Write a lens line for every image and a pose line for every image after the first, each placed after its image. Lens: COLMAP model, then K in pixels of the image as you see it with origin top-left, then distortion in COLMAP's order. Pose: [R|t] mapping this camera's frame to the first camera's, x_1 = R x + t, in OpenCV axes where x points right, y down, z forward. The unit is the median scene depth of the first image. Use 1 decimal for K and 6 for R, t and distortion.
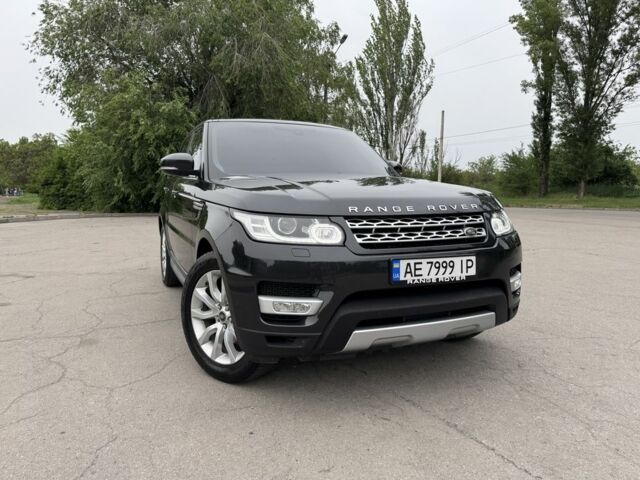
lens RADIAL K [[435.4, 0, 317.7], [0, 435.4, 259.3], [0, 0, 1]] dist [0.053134, -0.066886]
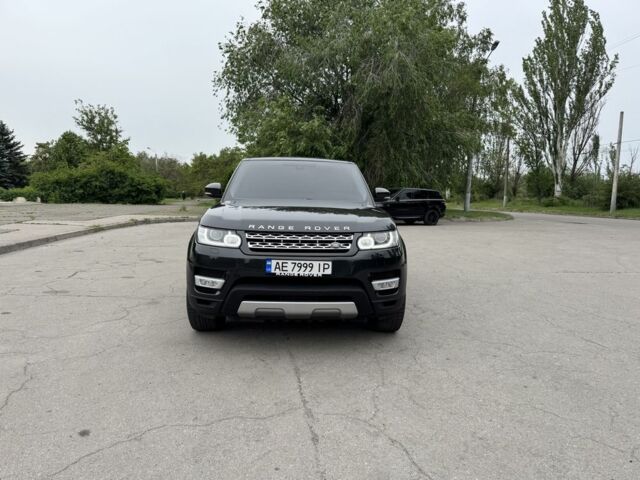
lens RADIAL K [[435.4, 0, 317.7], [0, 435.4, 259.3], [0, 0, 1]] dist [0.053134, -0.066886]
pose [[0.933356, 0.069504, -0.352158, 0.696334], [-0.074312, 0.997235, -0.000137, -0.009614], [0.351175, 0.026298, 0.935941, -0.327969]]
